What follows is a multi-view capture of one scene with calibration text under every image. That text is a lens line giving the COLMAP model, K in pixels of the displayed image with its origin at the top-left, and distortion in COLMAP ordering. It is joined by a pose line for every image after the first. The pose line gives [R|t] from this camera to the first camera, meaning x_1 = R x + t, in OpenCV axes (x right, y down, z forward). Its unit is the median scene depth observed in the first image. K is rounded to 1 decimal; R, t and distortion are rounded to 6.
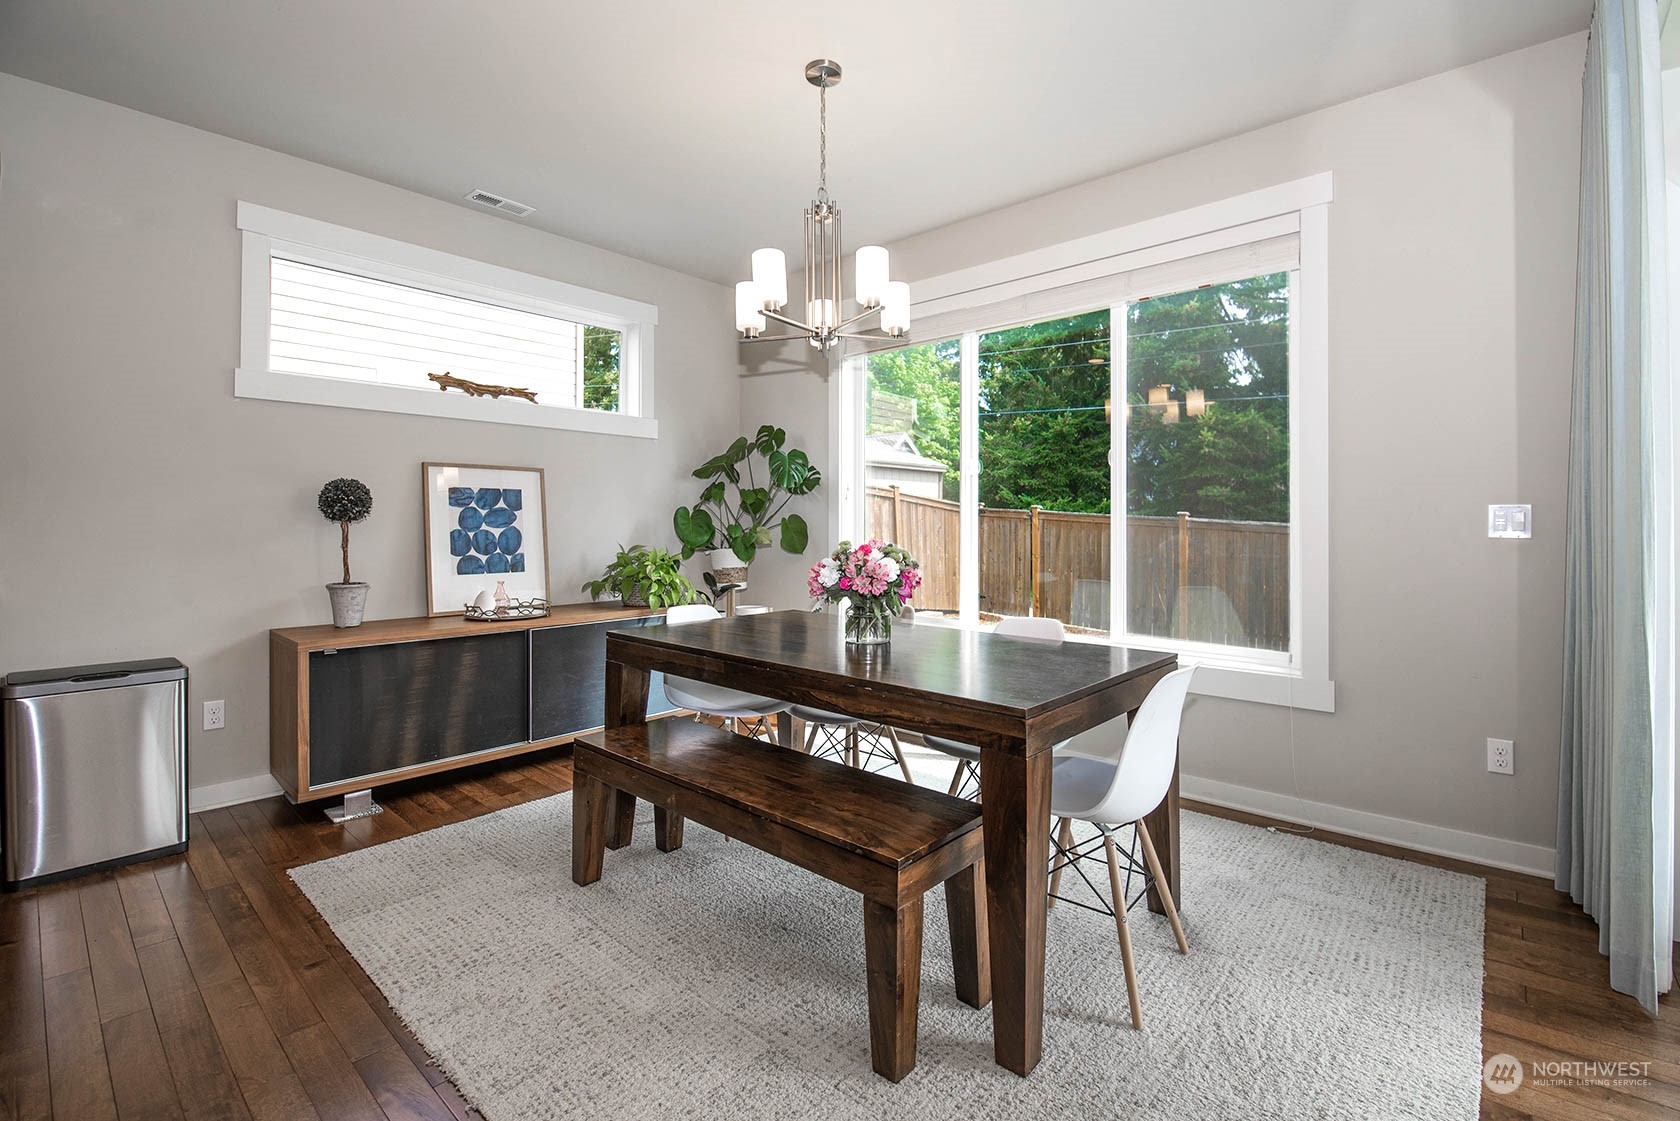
lens RADIAL K [[751.5, 0, 842.0], [0, 751.5, 505.3], [0, 0, 1]] dist [-0.000779, -0.000186]
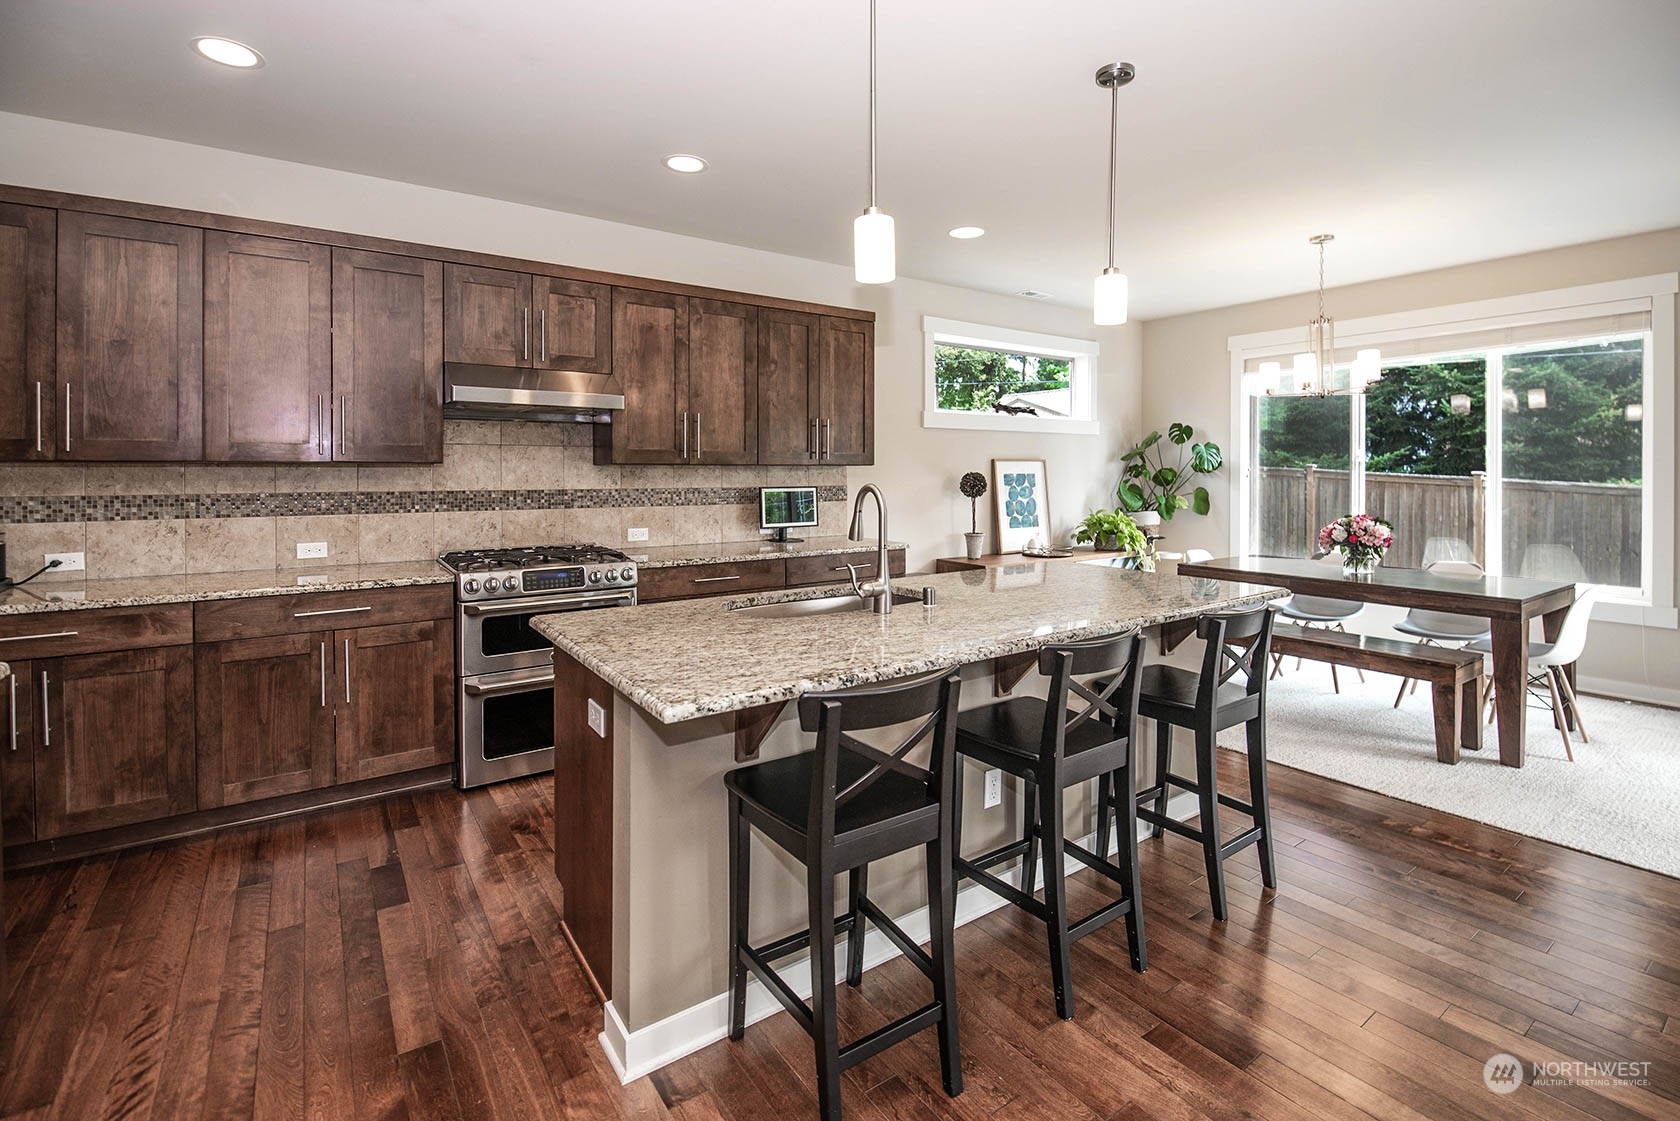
lens RADIAL K [[766.3, 0, 834.2], [0, 766.3, 468.4], [0, 0, 1]] dist [0.014289, -0.015192]
pose [[0.973499, -0.004053, -0.228657, -0.439673], [0.008326, 0.999808, 0.017728, -0.059631], [0.228541, -0.019162, 0.973346, -0.594603]]
